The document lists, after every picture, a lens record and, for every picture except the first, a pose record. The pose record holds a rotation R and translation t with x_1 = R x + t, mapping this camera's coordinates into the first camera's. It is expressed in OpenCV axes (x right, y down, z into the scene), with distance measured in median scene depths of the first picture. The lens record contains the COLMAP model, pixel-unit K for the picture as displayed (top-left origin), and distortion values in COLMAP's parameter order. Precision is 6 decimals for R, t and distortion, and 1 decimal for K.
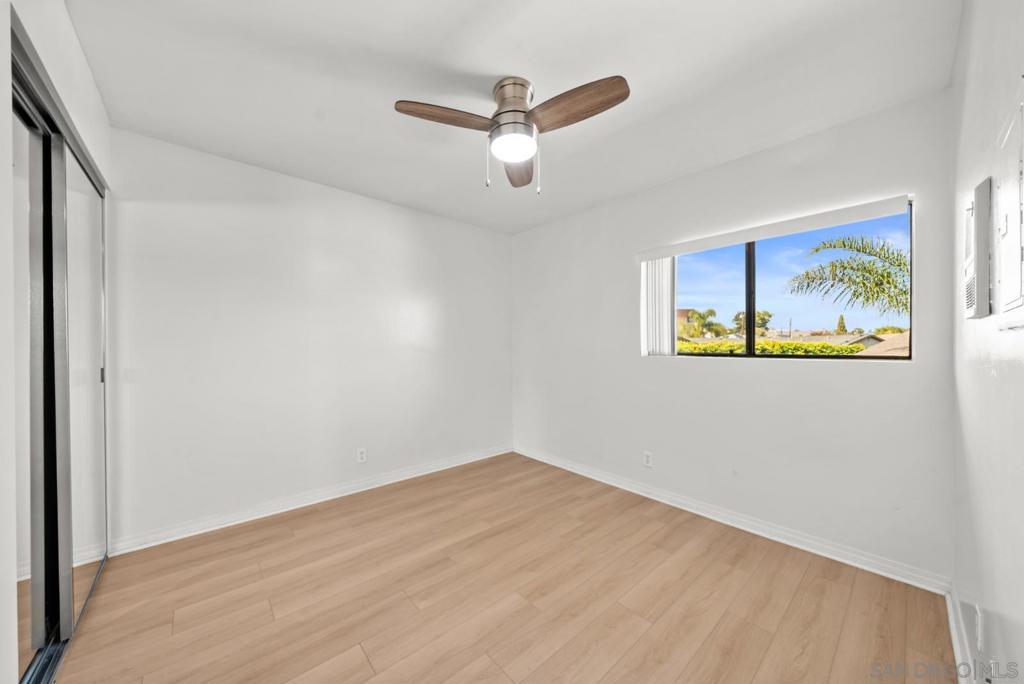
lens RADIAL K [[354.4, 0, 506.3], [0, 354.4, 347.4], [0, 0, 1]] dist [-0.003823, -0.000330]
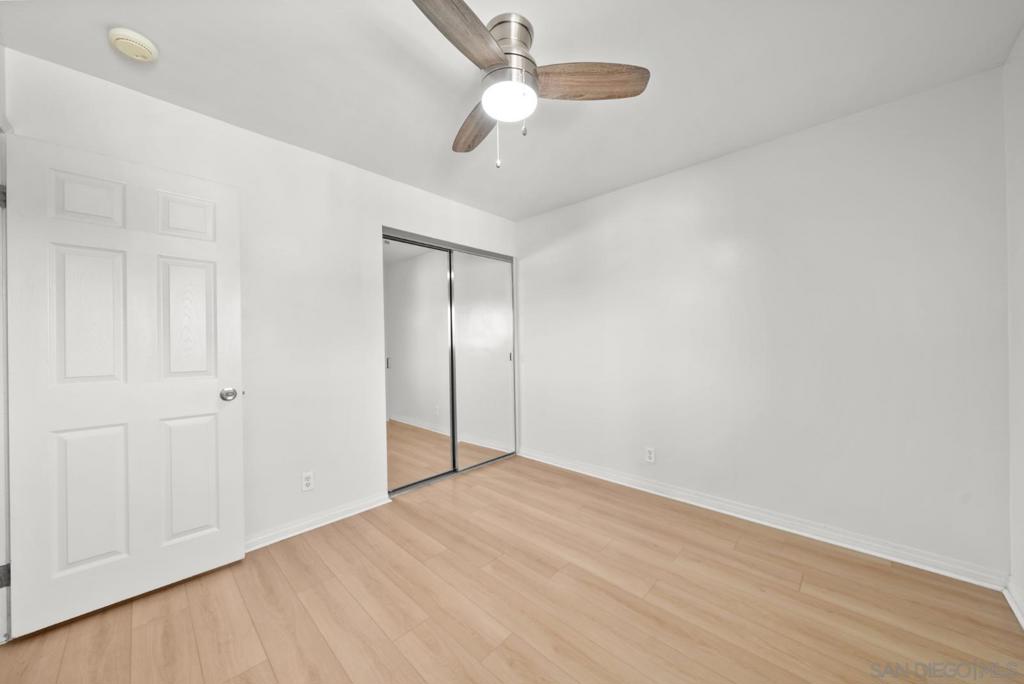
lens RADIAL K [[354.4, 0, 506.4], [0, 354.4, 342.0], [0, 0, 1]] dist [-0.003823, -0.000330]
pose [[0.093771, -0.000594, -0.995594, 0.681222], [0.005547, 0.999985, -0.000074, 0.001609], [0.995578, -0.005516, 0.093773, 0.725404]]
